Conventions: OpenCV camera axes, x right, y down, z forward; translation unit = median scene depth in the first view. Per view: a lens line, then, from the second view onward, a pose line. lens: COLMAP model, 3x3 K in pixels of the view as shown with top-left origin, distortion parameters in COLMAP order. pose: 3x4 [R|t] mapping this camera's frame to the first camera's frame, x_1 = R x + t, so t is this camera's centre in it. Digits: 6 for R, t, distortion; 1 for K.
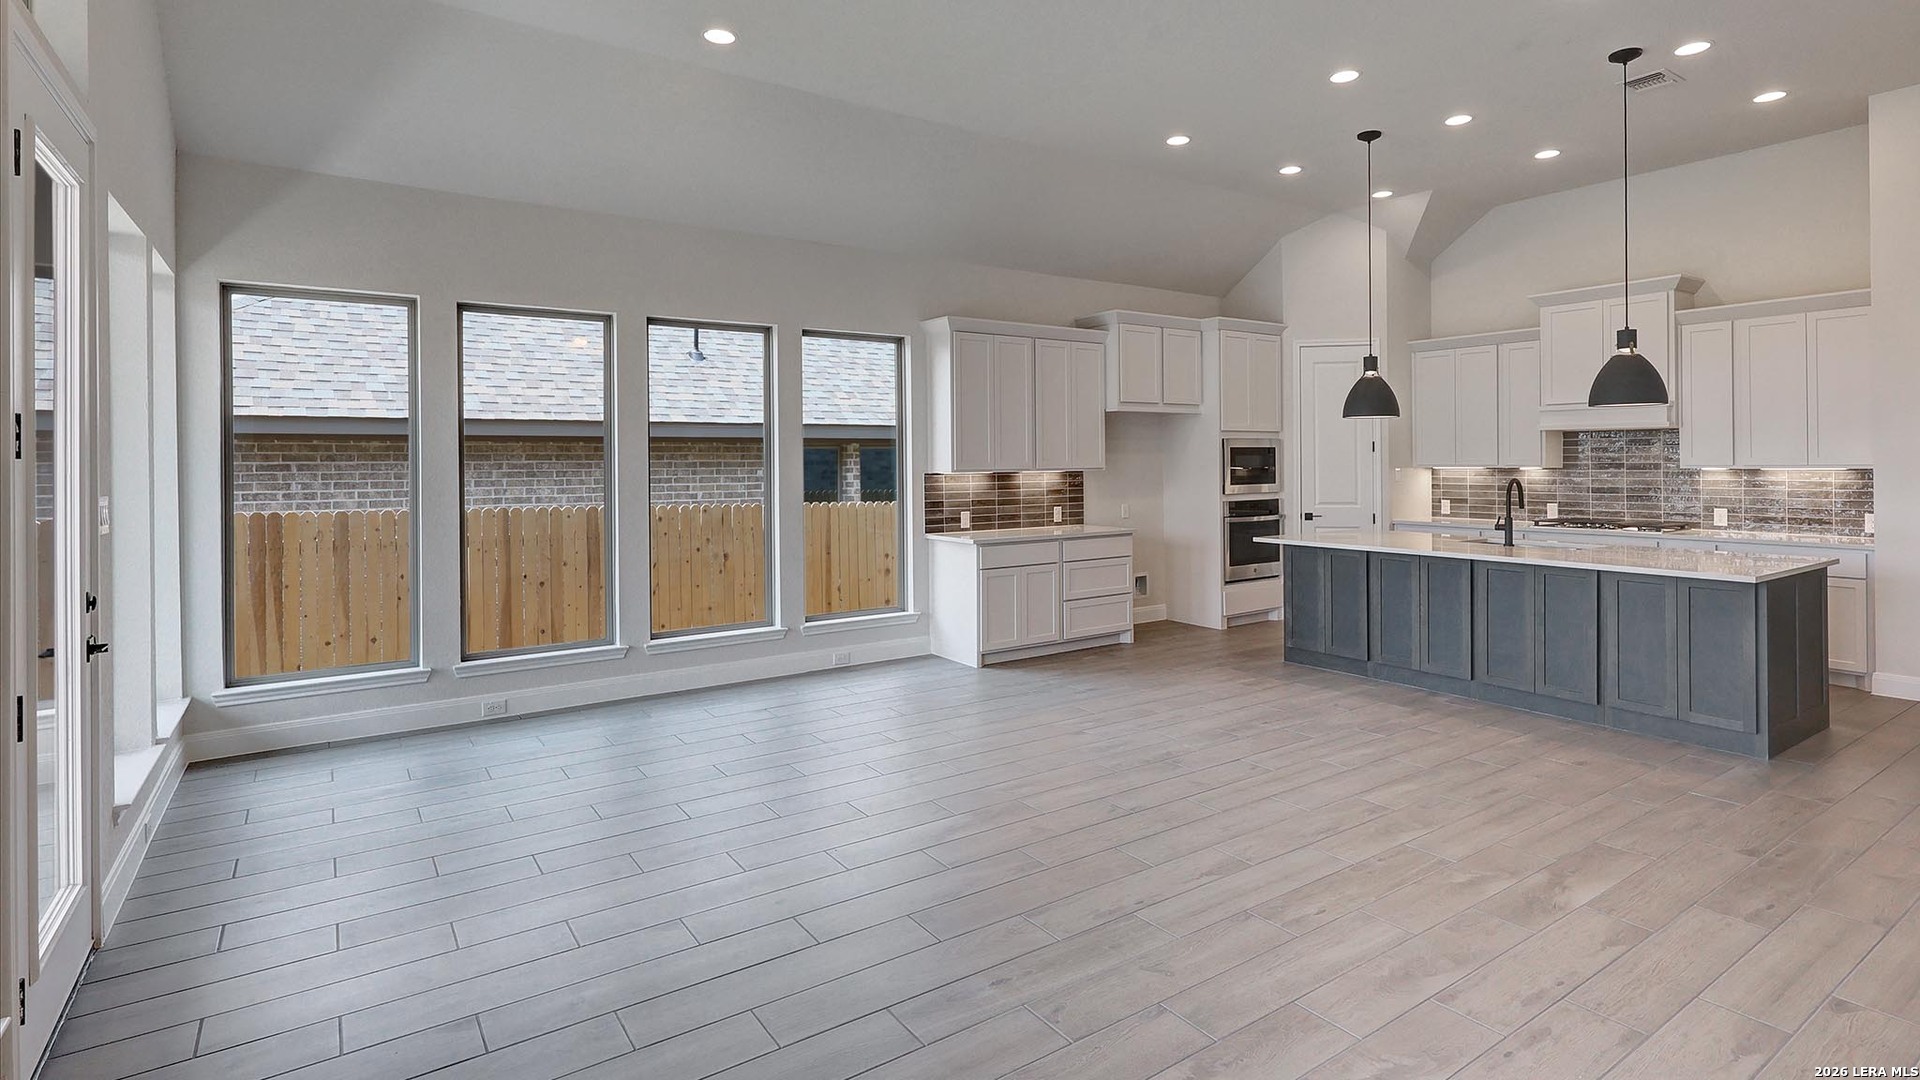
lens RADIAL K [[966.0, 0, 1002.7], [0, 966.0, 463.6], [0, 0, 1]] dist [0.004536, 0.000548]
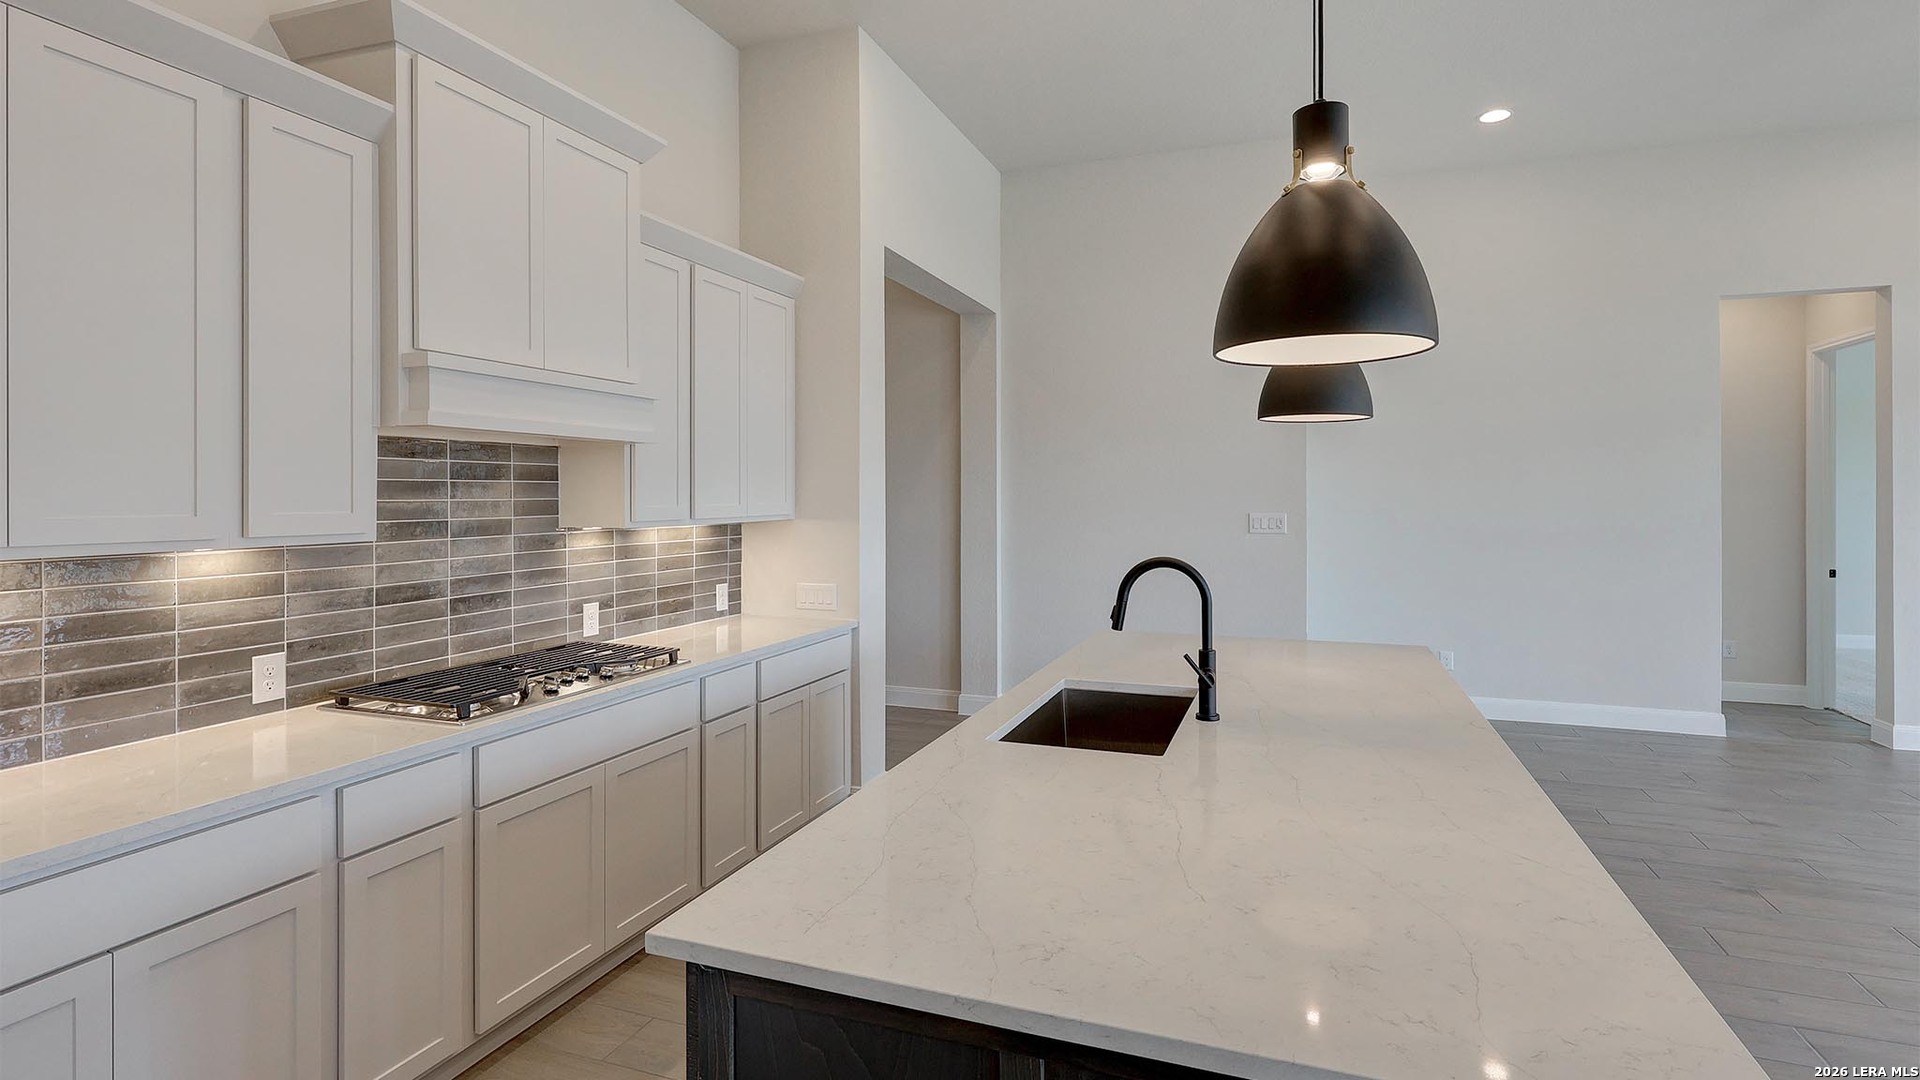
lens RADIAL K [[886.2, 0, 1020.3], [0, 886.2, 492.9], [0, 0, 1]] dist [-0.001019, -0.000149]
pose [[-0.558458, 0.008670, 0.829488, 0.214129], [0.009292, 0.999948, -0.004196, -0.009425], [-0.829481, 0.005365, -0.558509, 1.086412]]
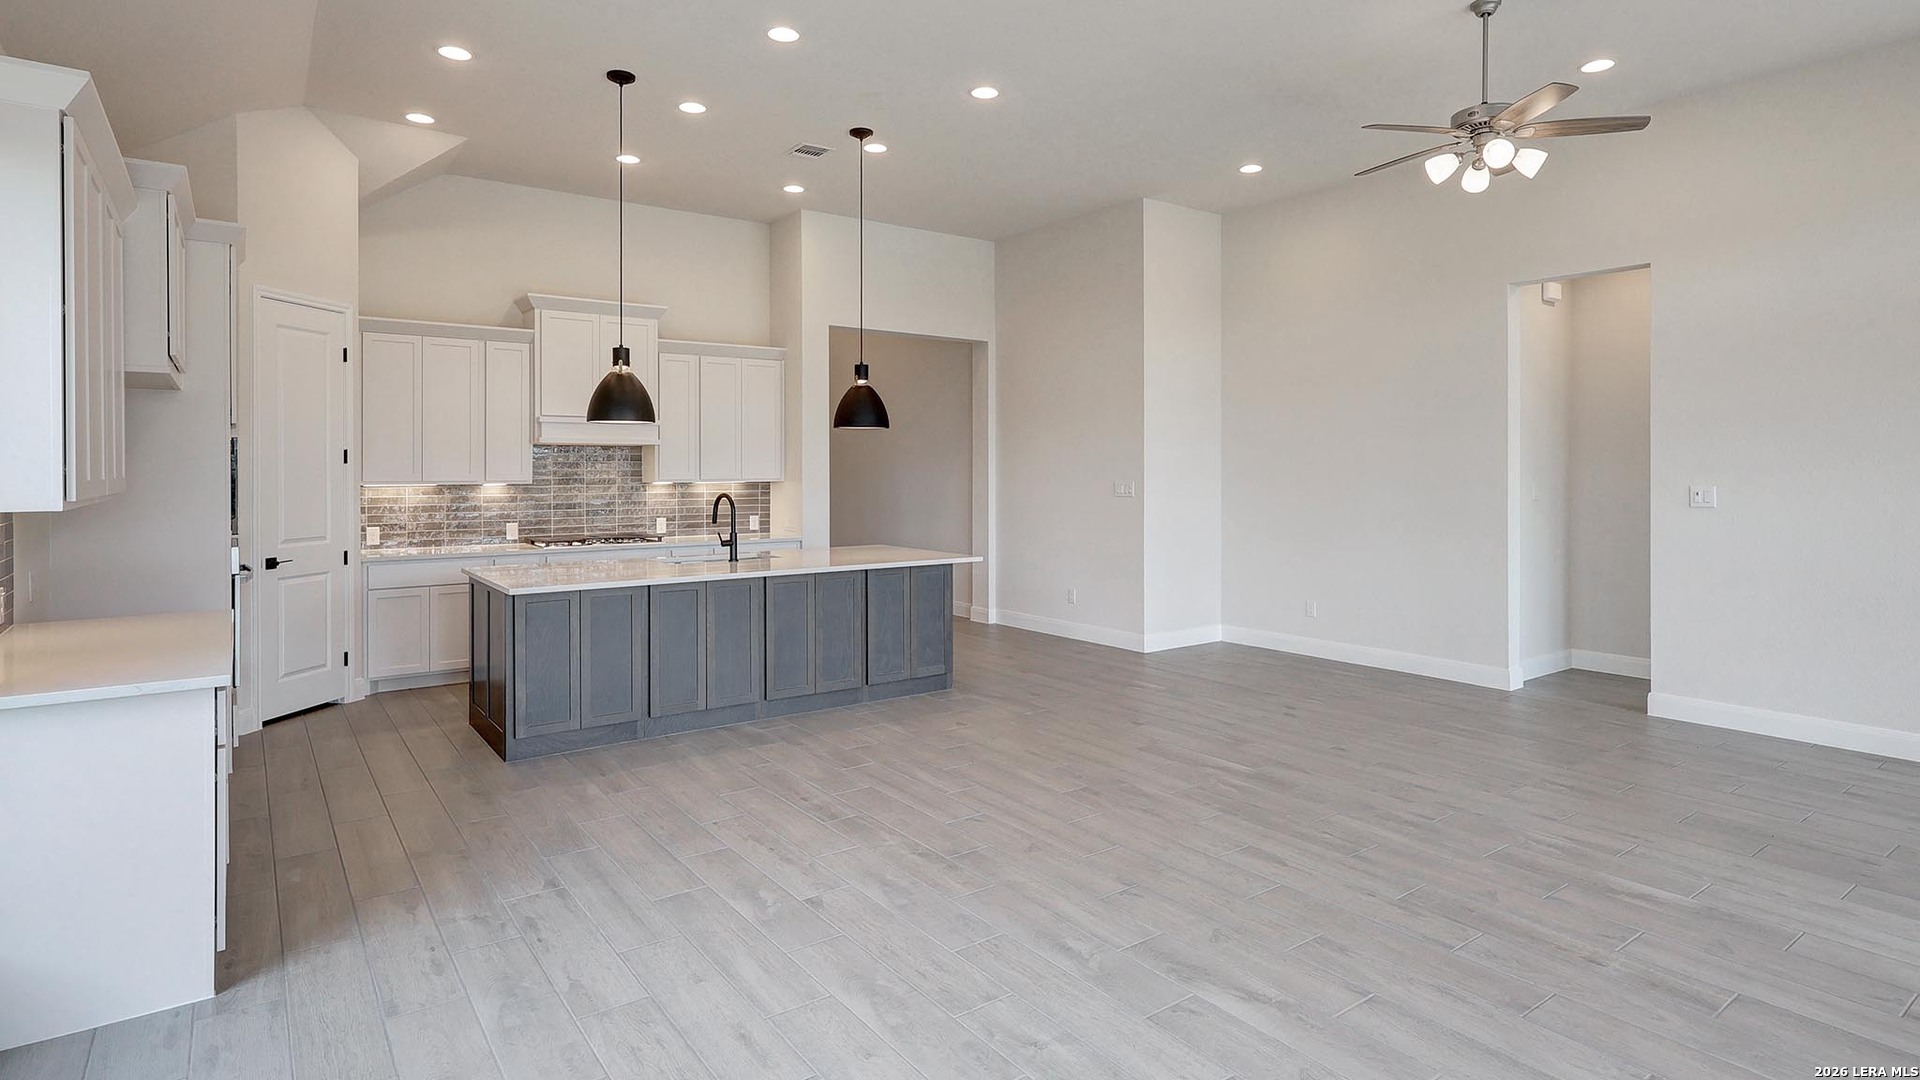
lens RADIAL K [[966.0, 0, 1002.7], [0, 966.0, 463.6], [0, 0, 1]] dist [0.004536, 0.000548]
pose [[-0.027570, 0.012813, 0.999538, -0.402657], [0.006372, 0.999900, -0.012642, -0.000306], [-0.999600, 0.006021, -0.027649, 0.639136]]
